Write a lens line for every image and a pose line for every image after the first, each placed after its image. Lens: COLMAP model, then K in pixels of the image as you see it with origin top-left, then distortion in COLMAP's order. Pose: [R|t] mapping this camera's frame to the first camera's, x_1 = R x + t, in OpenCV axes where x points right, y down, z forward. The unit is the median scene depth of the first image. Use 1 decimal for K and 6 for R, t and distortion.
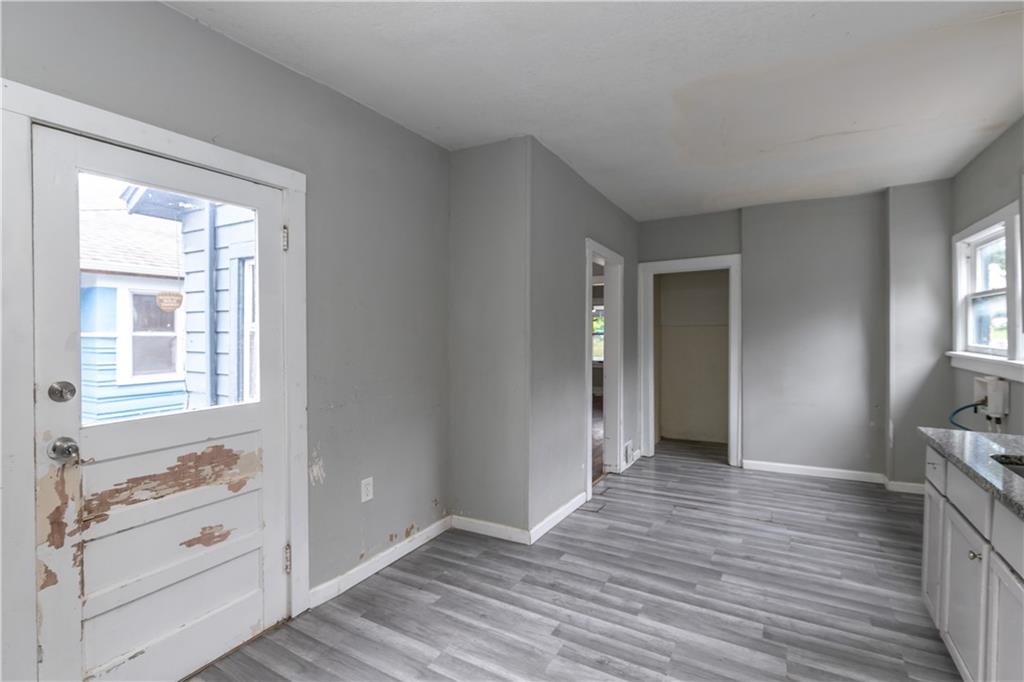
lens RADIAL K [[466.1, 0, 509.7], [0, 466.1, 333.6], [0, 0, 1]] dist [0.002094, 0.000433]
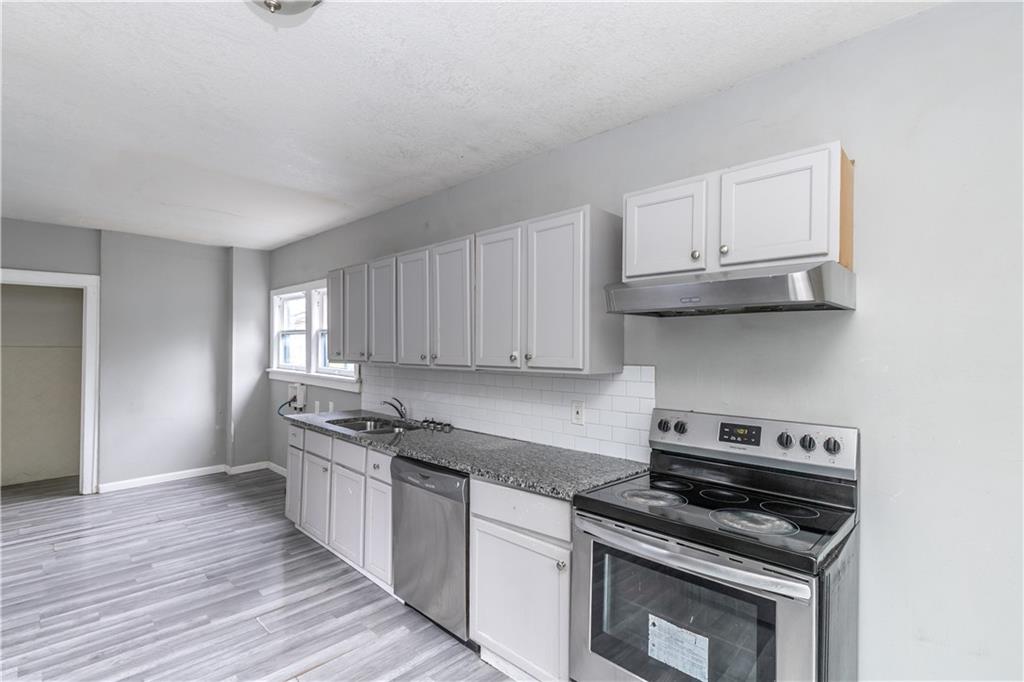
lens RADIAL K [[497.8, 0, 512.0], [0, 497.8, 341.0], [0, 0, 1]] dist [-0.000792, -0.000009]
pose [[0.257803, 0.019932, 0.965992, -0.480019], [-0.003399, 0.999800, -0.019722, -0.025798], [-0.966192, 0.001801, 0.257819, -0.187456]]
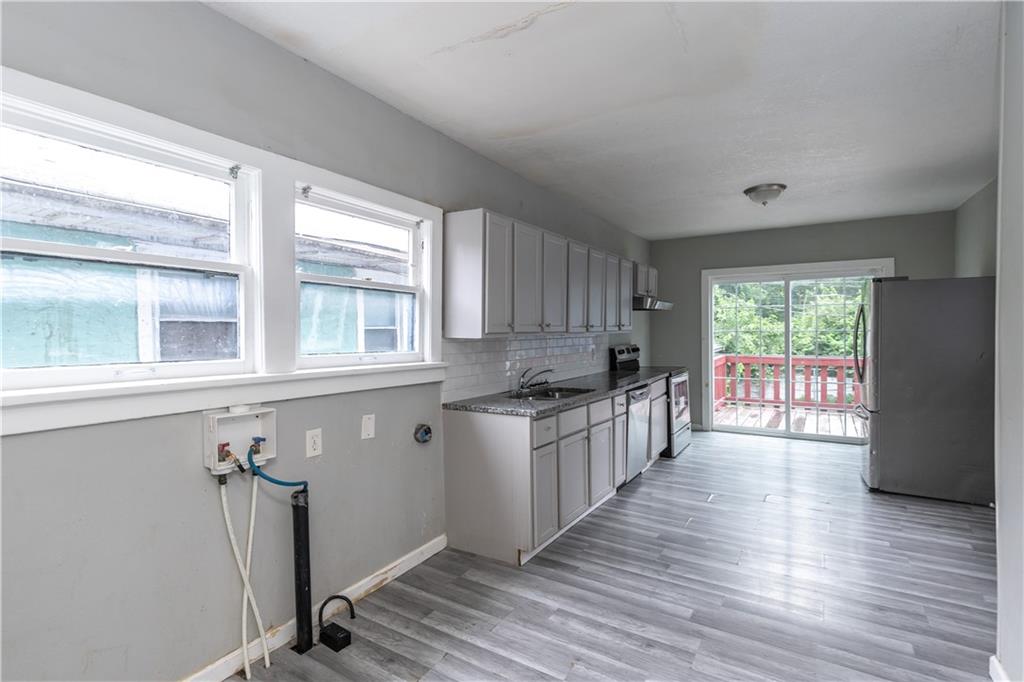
lens RADIAL K [[494.2, 0, 515.9], [0, 494.2, 336.7], [0, 0, 1]] dist [-0.001381, -0.000313]
pose [[-0.999833, 0.006576, 0.017076, 0.670496], [0.006833, 0.999863, 0.015087, -0.006851], [-0.016974, 0.015201, -0.999740, 1.684040]]
